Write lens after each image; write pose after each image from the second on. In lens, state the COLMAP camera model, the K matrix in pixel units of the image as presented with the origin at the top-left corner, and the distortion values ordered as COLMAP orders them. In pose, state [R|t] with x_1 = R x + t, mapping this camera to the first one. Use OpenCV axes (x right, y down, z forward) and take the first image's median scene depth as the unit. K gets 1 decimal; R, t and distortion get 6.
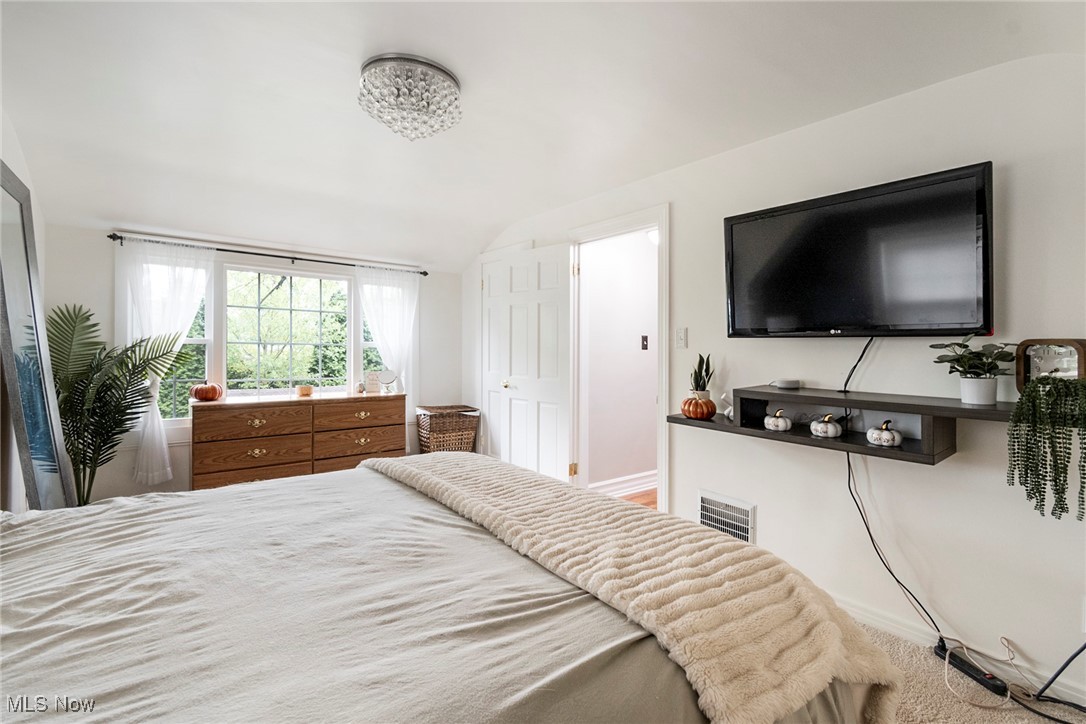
lens RADIAL K [[492.1, 0, 532.6], [0, 492.1, 343.4], [0, 0, 1]] dist [0.002900, 0.000003]
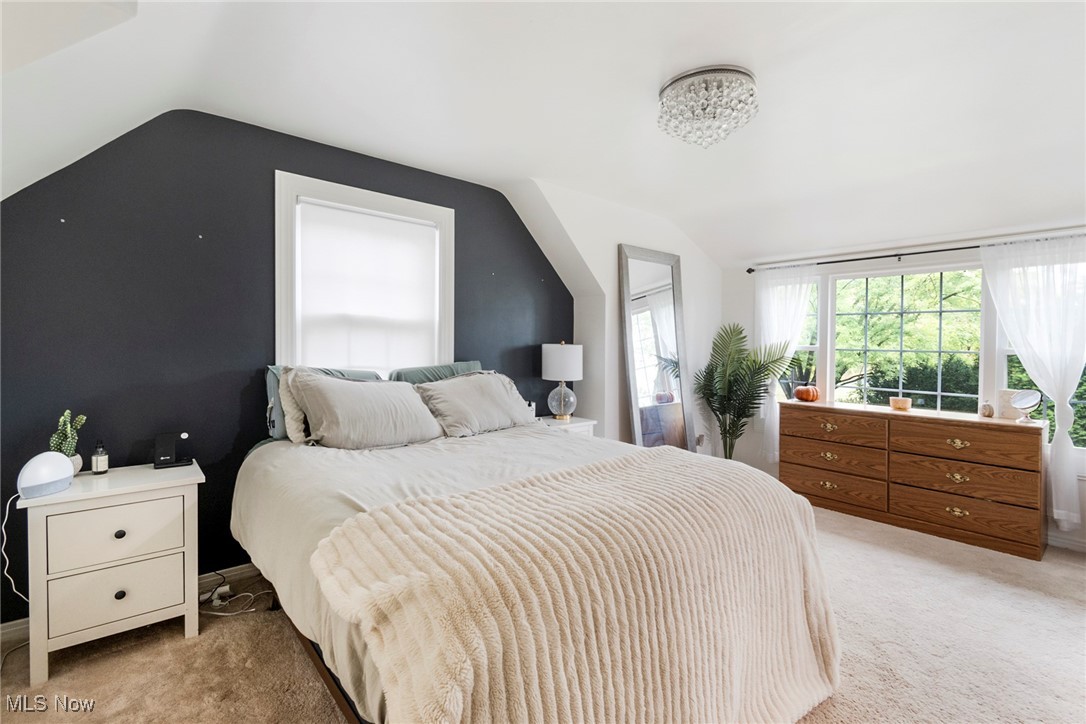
lens RADIAL K [[492.1, 0, 532.6], [0, 492.1, 343.4], [0, 0, 1]] dist [0.002900, 0.000003]
pose [[0.023052, -0.017192, -0.999586, 0.447059], [-0.006514, 0.999828, -0.017346, 0.008547], [0.999713, 0.006911, 0.022936, 0.352457]]
